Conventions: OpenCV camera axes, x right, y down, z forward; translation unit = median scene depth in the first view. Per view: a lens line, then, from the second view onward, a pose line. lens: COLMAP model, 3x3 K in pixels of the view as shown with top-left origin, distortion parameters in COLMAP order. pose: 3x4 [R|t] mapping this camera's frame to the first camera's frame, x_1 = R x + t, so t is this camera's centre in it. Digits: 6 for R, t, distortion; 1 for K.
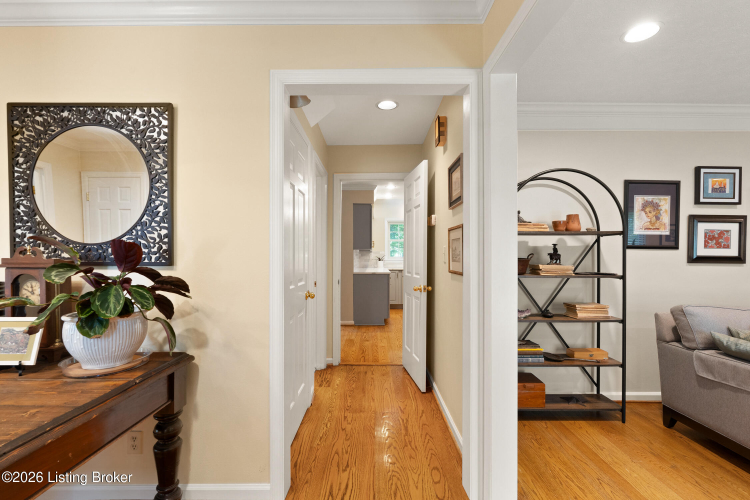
lens RADIAL K [[338.1, 0, 371.5], [0, 338.1, 252.8], [0, 0, 1]] dist [-0.001424, -0.000430]
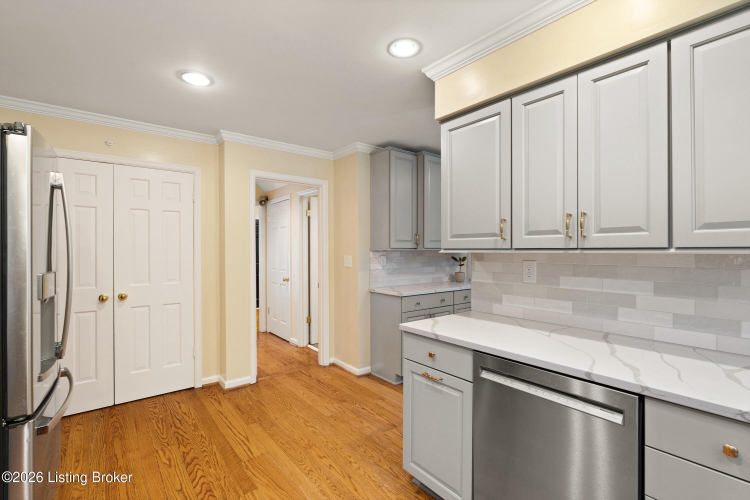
lens RADIAL K [[340.5, 0, 375.0], [0, 340.5, 250.0], [0, 0, 1]] dist [-0.002160, -0.000137]
pose [[-0.779612, 0.002254, -0.626259, 0.267921], [0.005216, 0.999982, -0.002895, -0.010815], [0.626241, -0.005524, -0.779610, 1.216189]]
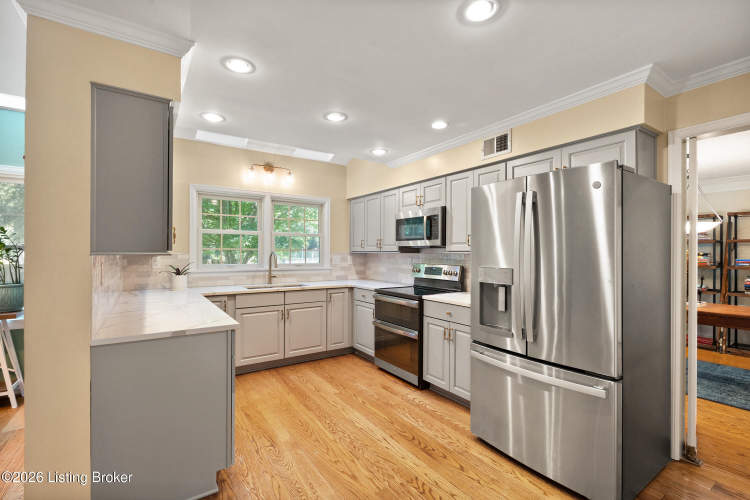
lens RADIAL K [[338.1, 0, 371.5], [0, 338.1, 252.8], [0, 0, 1]] dist [-0.001424, -0.000430]
pose [[0.829595, 0.002853, 0.558358, -0.019078], [-0.007667, 0.999951, 0.006282, -0.014729], [-0.558313, -0.009492, 0.829576, 0.650976]]
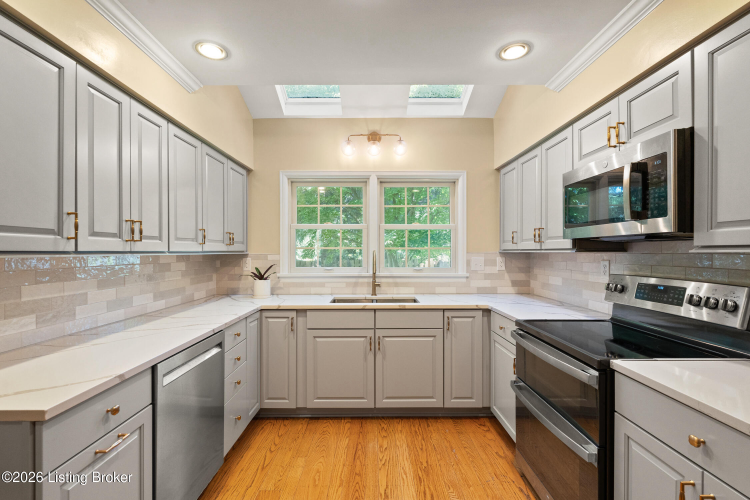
lens RADIAL K [[338.1, 0, 371.5], [0, 338.1, 252.8], [0, 0, 1]] dist [-0.001424, -0.000430]
pose [[0.999936, -0.000732, 0.011318, 0.195831], [0.000622, 0.999952, 0.009732, -0.013426], [-0.011325, -0.009725, 0.999889, 0.841614]]
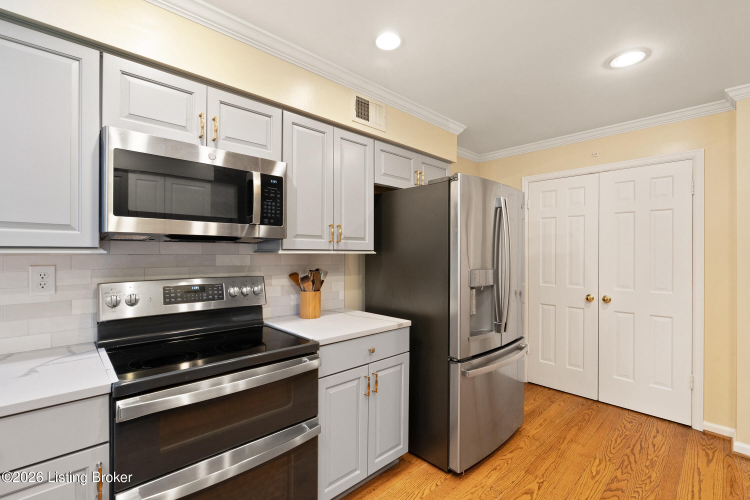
lens RADIAL K [[338.1, 0, 371.5], [0, 338.1, 252.8], [0, 0, 1]] dist [-0.001424, -0.000430]
pose [[-0.692158, -0.005062, 0.721728, 0.128084], [-0.008513, 0.999963, -0.001151, -0.012288], [-0.721696, -0.006941, -0.692175, 1.204096]]
